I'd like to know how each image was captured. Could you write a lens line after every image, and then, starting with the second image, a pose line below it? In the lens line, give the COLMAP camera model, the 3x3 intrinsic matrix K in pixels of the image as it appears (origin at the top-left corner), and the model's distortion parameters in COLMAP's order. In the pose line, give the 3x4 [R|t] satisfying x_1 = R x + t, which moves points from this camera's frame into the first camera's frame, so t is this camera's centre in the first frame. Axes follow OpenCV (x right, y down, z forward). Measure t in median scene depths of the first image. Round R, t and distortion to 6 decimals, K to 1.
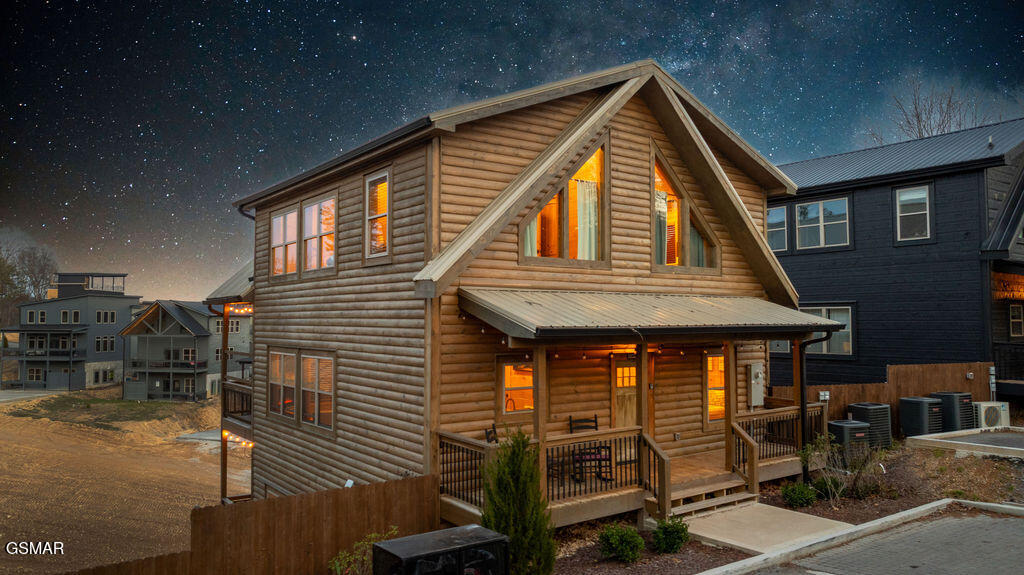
lens RADIAL K [[728.0, 0, 510.5], [0, 728.0, 291.4], [0, 0, 1]] dist [-0.033861, 0.030668]
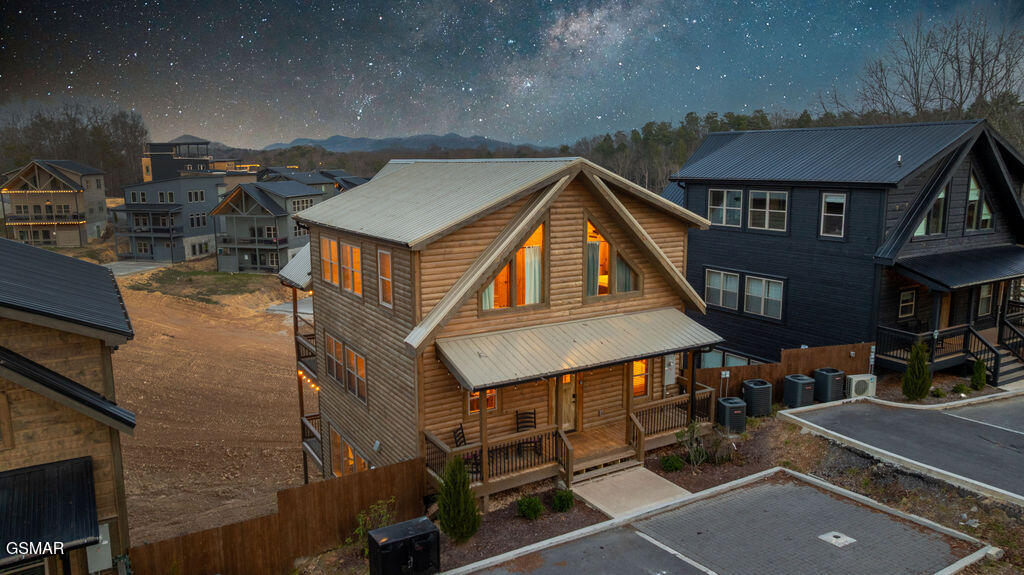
lens RADIAL K [[728.0, 0, 515.4], [0, 728.0, 281.5], [0, 0, 1]] dist [-0.033861, 0.030668]
pose [[0.995533, 0.011292, -0.093738, 0.196413], [0.009398, 0.976040, 0.217390, -0.376763], [0.093947, -0.217300, 0.971573, -0.365823]]
